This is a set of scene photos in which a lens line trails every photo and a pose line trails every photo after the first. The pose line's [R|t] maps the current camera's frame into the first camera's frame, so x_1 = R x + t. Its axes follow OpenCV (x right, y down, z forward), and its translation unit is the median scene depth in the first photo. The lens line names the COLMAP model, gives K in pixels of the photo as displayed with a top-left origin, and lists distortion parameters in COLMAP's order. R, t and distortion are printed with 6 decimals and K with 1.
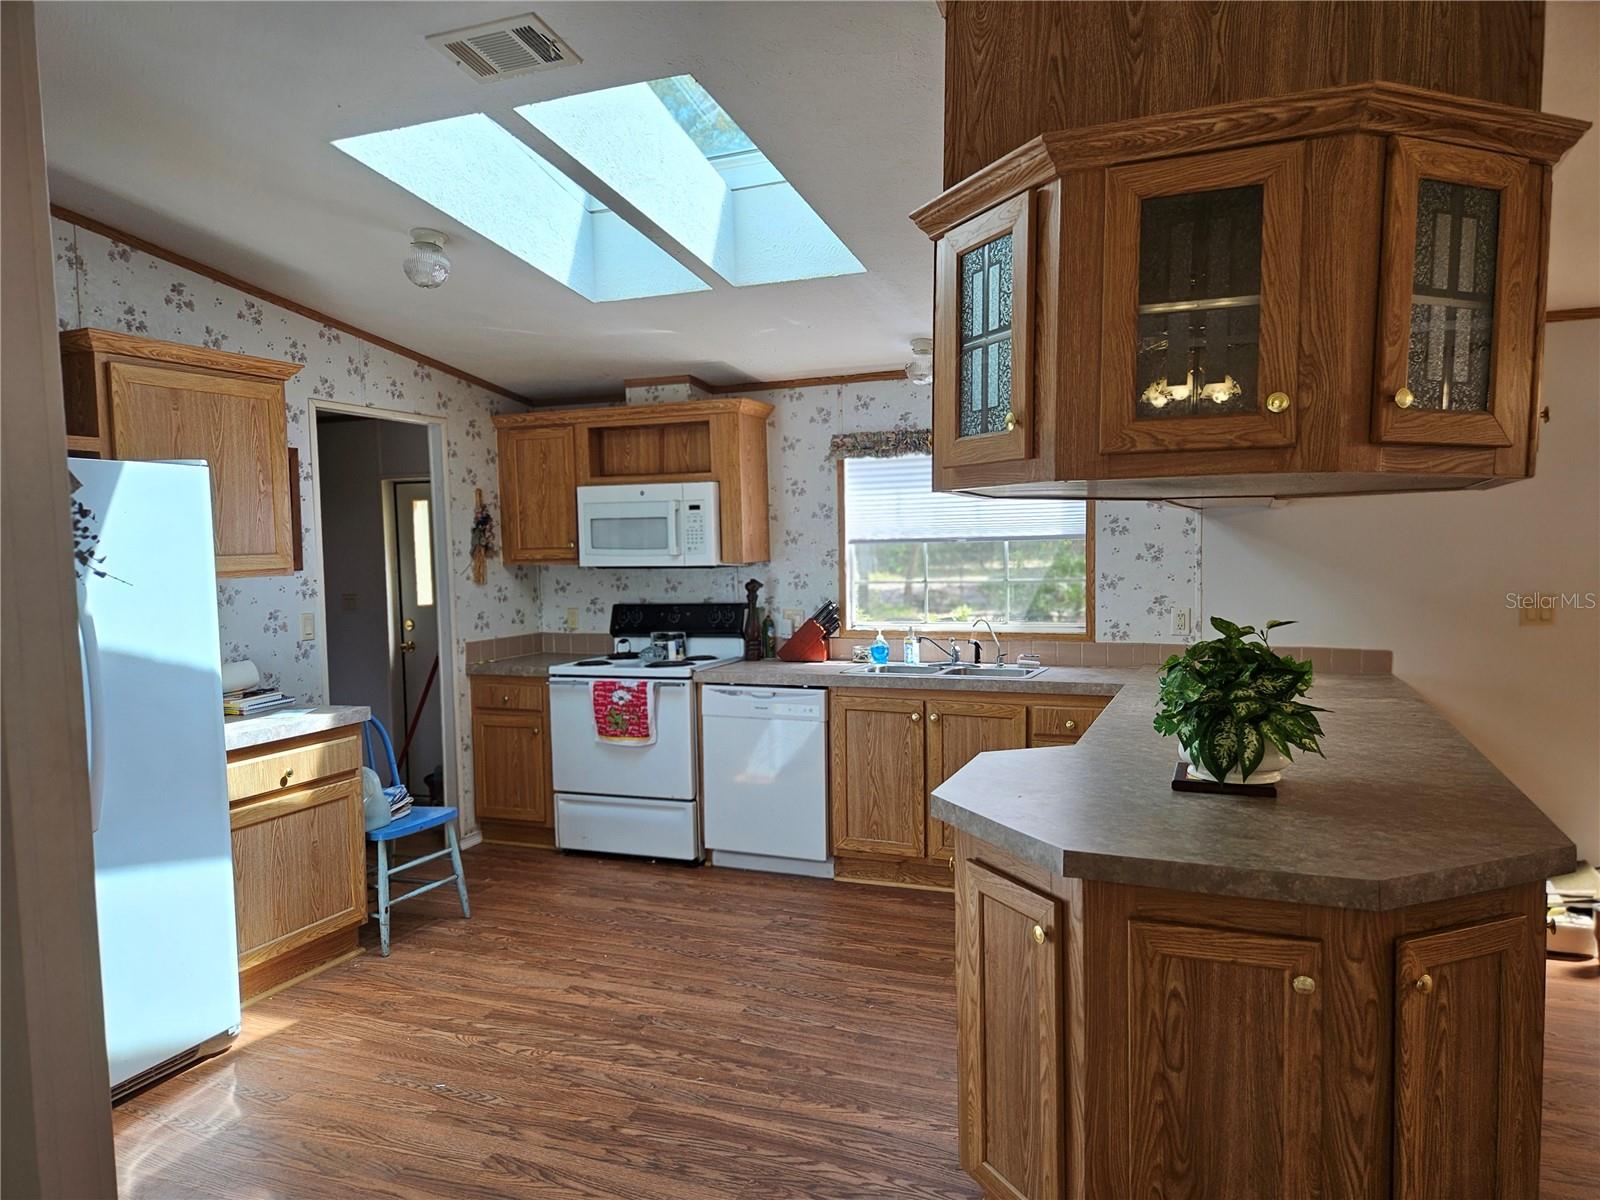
lens RADIAL K [[1072.8, 0, 800.2], [0, 1072.8, 600.1], [0, 0, 1]] dist [0.065615, -0.055328]
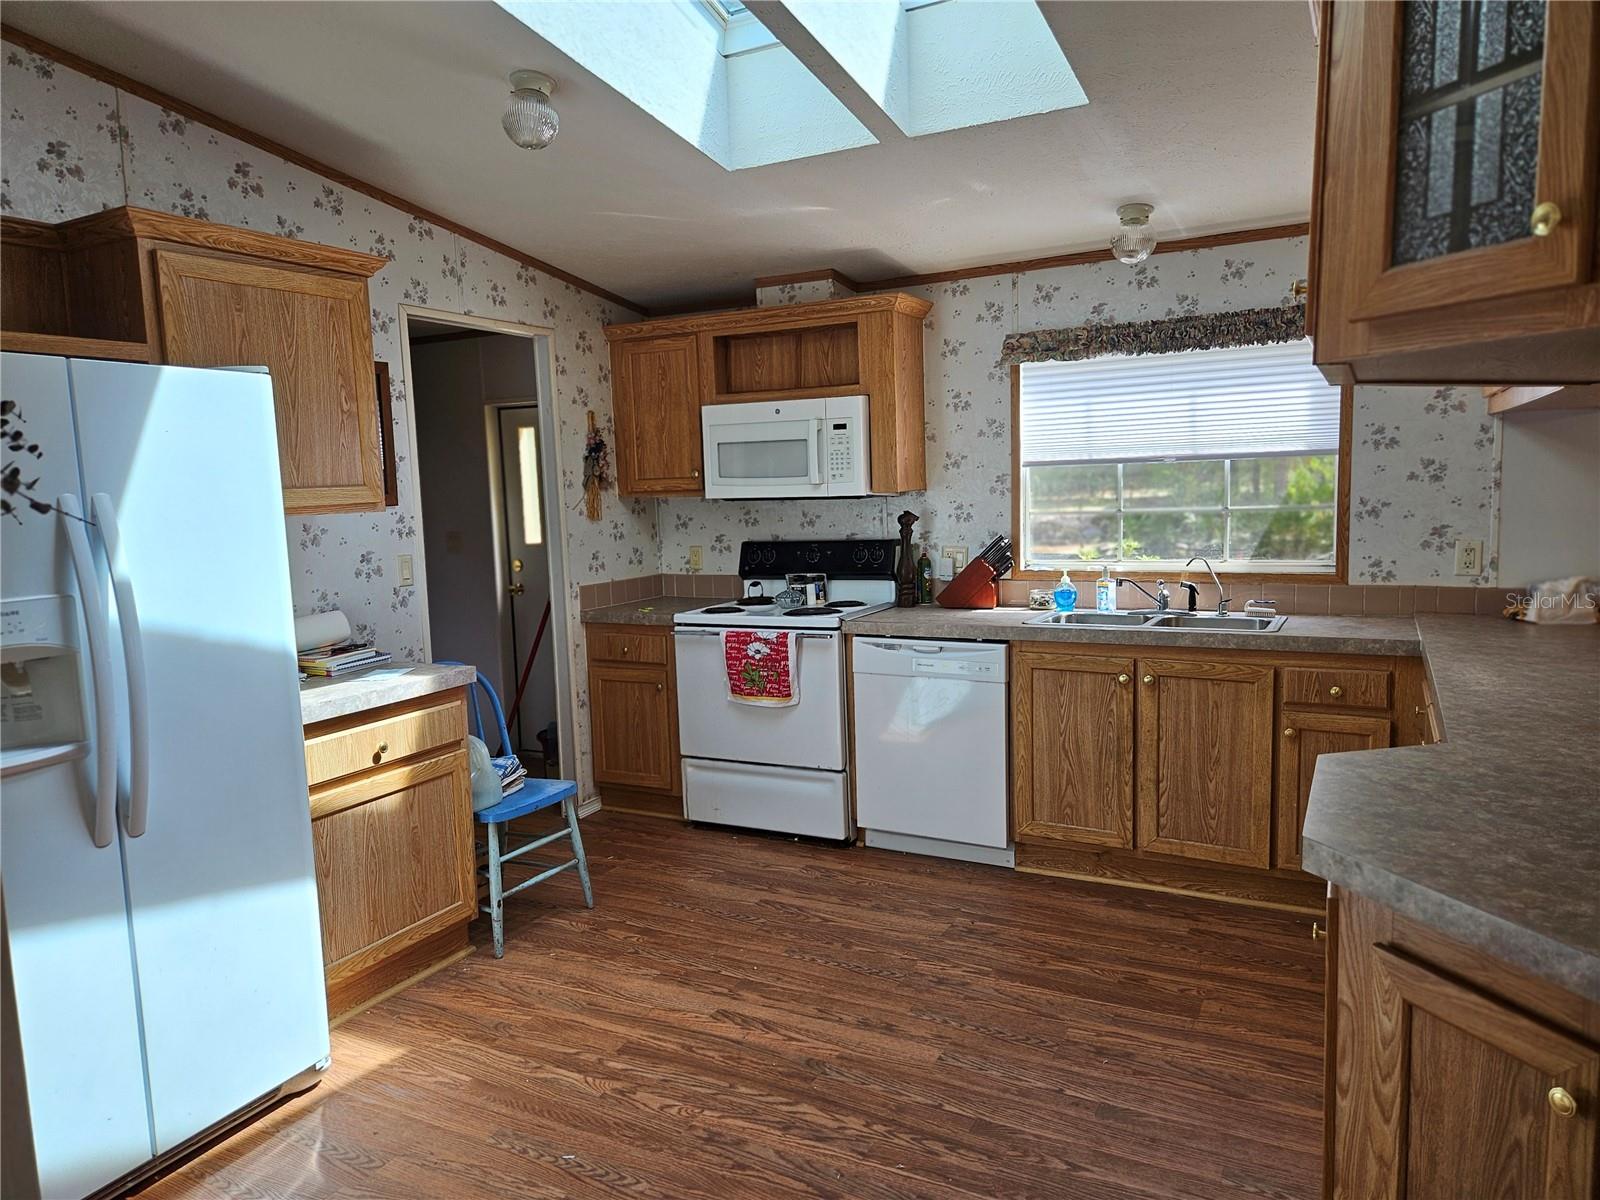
lens RADIAL K [[1072.8, 0, 792.4], [0, 1072.8, 585.9], [0, 0, 1]] dist [0.065615, -0.055328]
pose [[0.995319, -0.003200, -0.096592, -0.075135], [0.007831, 0.998836, 0.047599, -0.002106], [0.096327, -0.048133, 0.994185, 0.205766]]
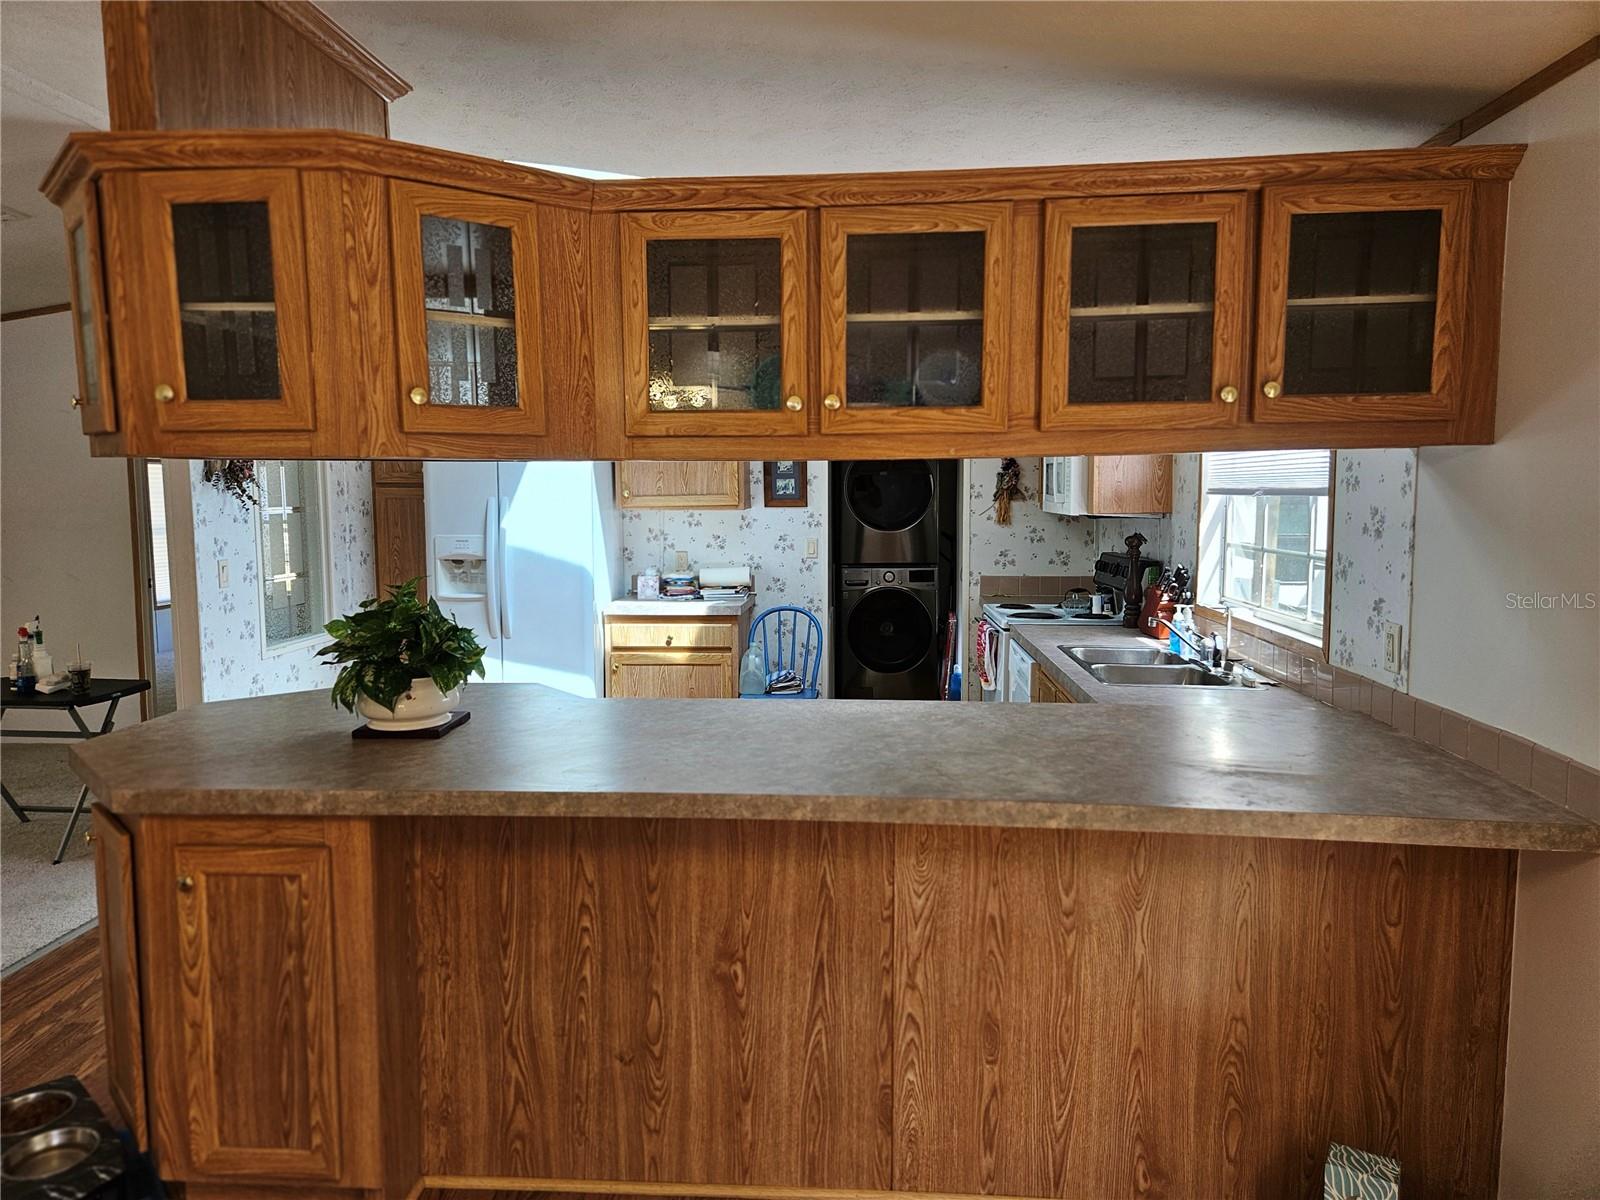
lens RADIAL K [[1072.8, 0, 775.7], [0, 1072.8, 594.9], [0, 0, 1]] dist [0.065615, -0.055328]
pose [[0.302810, 0.107079, -0.947017, 0.988300], [-0.051448, 0.994056, 0.095947, -0.053544], [0.951661, 0.019669, 0.306519, 0.665638]]
